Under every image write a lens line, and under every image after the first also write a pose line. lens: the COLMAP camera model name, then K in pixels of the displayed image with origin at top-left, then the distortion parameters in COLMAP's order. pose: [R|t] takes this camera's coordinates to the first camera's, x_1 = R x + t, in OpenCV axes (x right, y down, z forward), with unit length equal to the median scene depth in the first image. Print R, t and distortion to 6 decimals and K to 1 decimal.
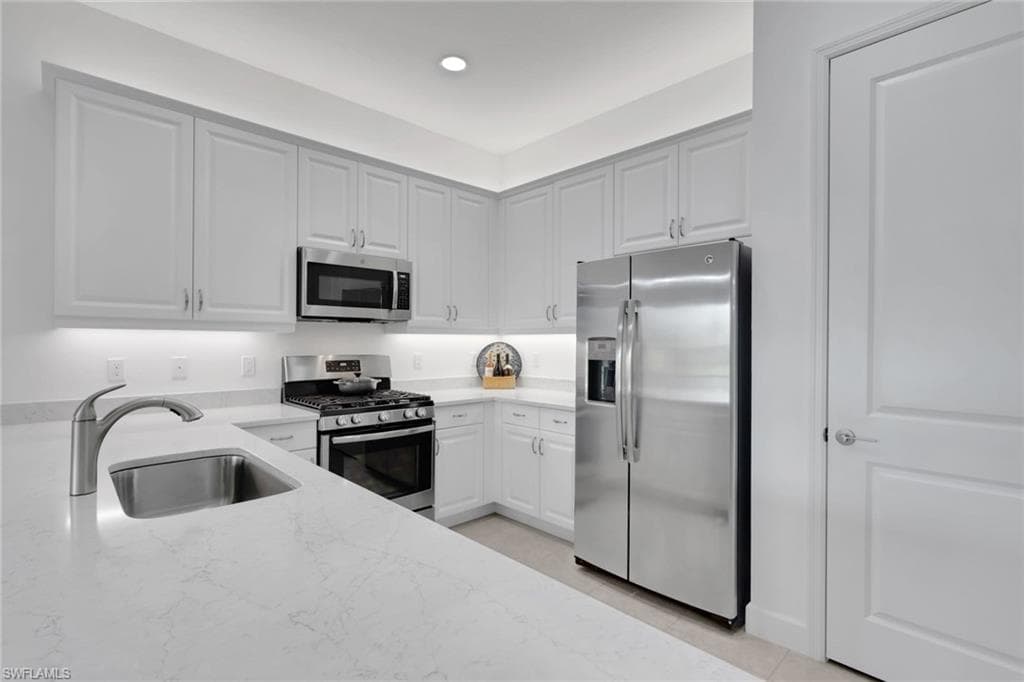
lens RADIAL K [[484.3, 0, 507.2], [0, 484.3, 344.4], [0, 0, 1]] dist [-0.002781, 0.000010]
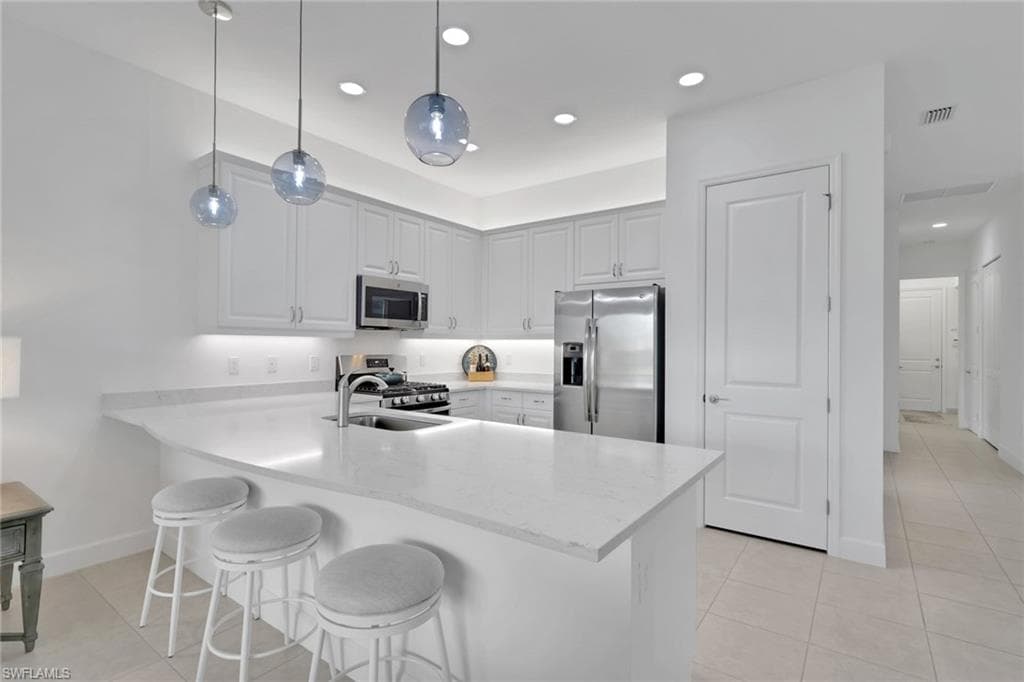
lens RADIAL K [[504.3, 0, 523.0], [0, 504.3, 344.8], [0, 0, 1]] dist [0.000387, -0.000016]
pose [[0.976629, 0.002913, 0.214914, -0.255252], [-0.001996, 0.999988, -0.004486, 0.000269], [-0.214925, 0.003952, 0.976623, -0.436518]]
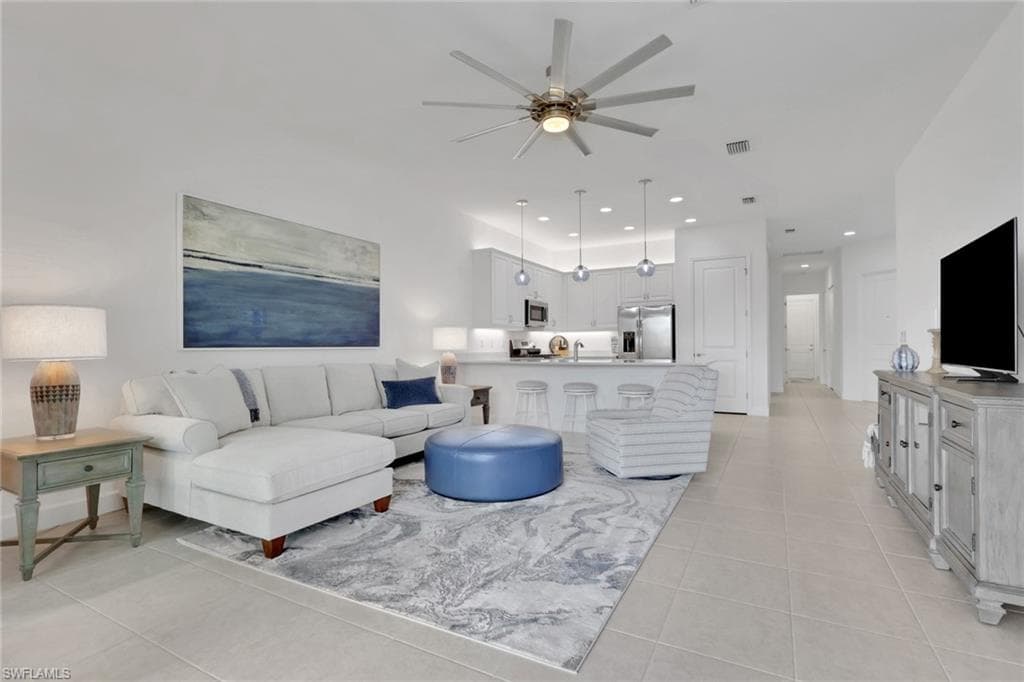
lens RADIAL K [[479.4, 0, 512.0], [0, 479.4, 341.0], [0, 0, 1]] dist [-0.001336, -0.000301]
pose [[0.953236, -0.004853, 0.302188, -1.206977], [0.009526, 0.999857, -0.013994, 0.067281], [-0.302076, 0.016218, 0.953146, -1.431404]]
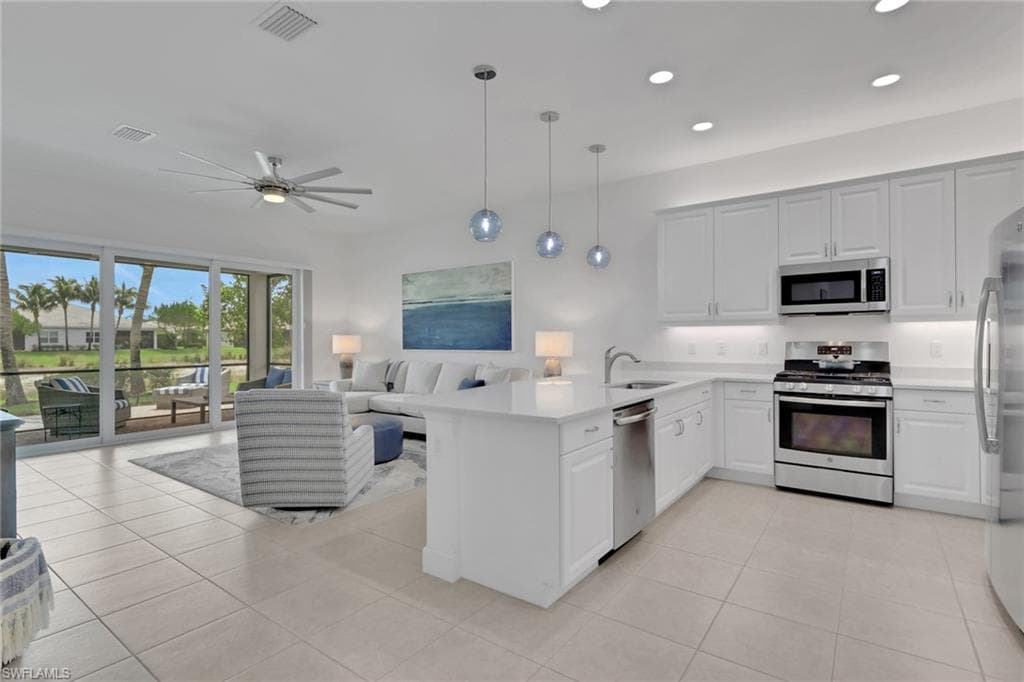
lens RADIAL K [[488.9, 0, 521.9], [0, 488.9, 337.0], [0, 0, 1]] dist [0.001901, -0.000013]
pose [[0.192124, -0.008196, -0.981336, 0.783553], [0.000434, 0.999966, -0.008266, 0.021343], [0.981371, 0.001163, 0.192121, -0.040904]]
